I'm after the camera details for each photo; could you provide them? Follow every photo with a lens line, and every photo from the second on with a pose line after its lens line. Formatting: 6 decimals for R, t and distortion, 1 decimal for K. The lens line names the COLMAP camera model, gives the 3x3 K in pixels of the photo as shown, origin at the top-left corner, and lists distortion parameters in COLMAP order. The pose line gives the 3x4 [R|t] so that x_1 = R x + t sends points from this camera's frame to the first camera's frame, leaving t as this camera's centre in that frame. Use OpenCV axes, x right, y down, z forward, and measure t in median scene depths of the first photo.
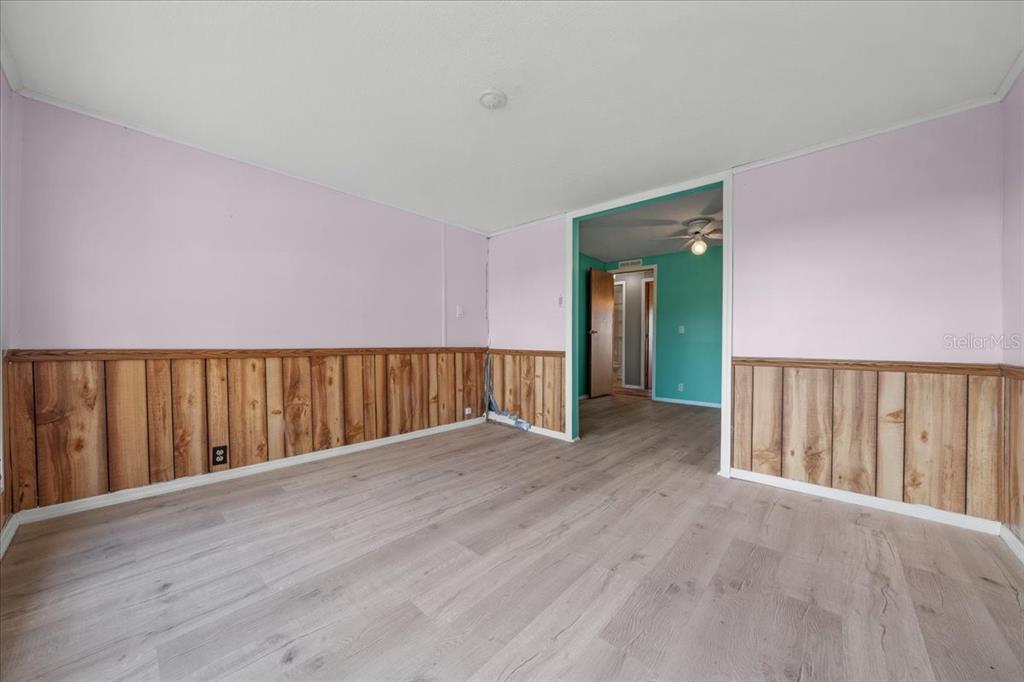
lens RADIAL K [[353.3, 0, 507.9], [0, 353.3, 344.6], [0, 0, 1]] dist [-0.004927, -0.000028]
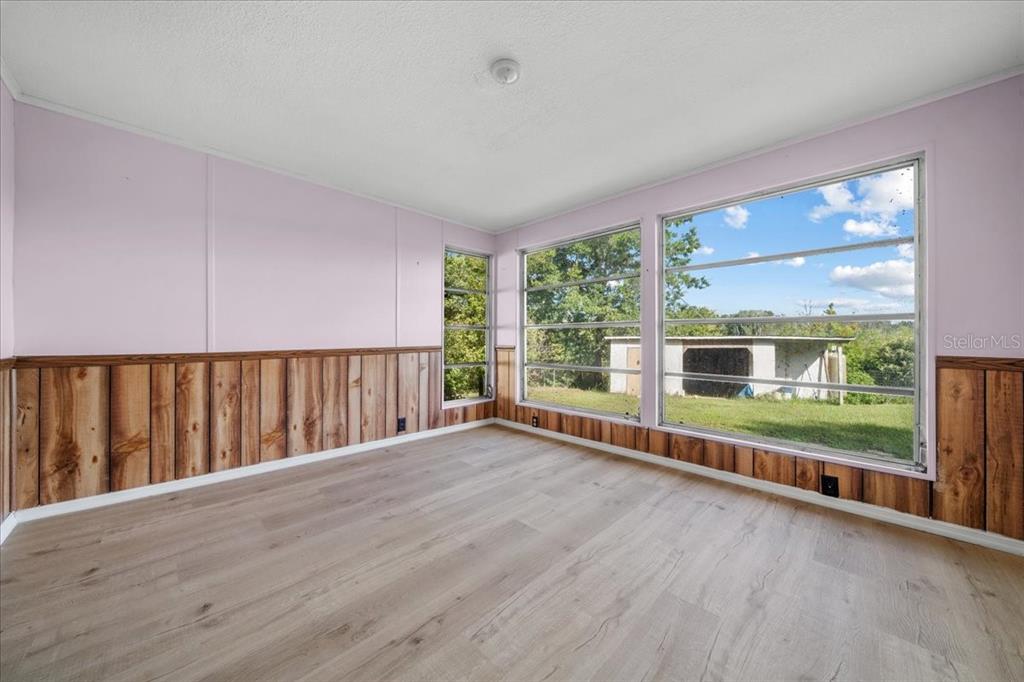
lens RADIAL K [[353.3, 0, 514.2], [0, 353.3, 341.4], [0, 0, 1]] dist [-0.004927, -0.000028]
pose [[-0.999087, -0.013821, 0.040420, -0.106941], [-0.013320, 0.999831, 0.012655, -0.030990], [-0.040589, 0.012105, -0.999103, 2.039305]]
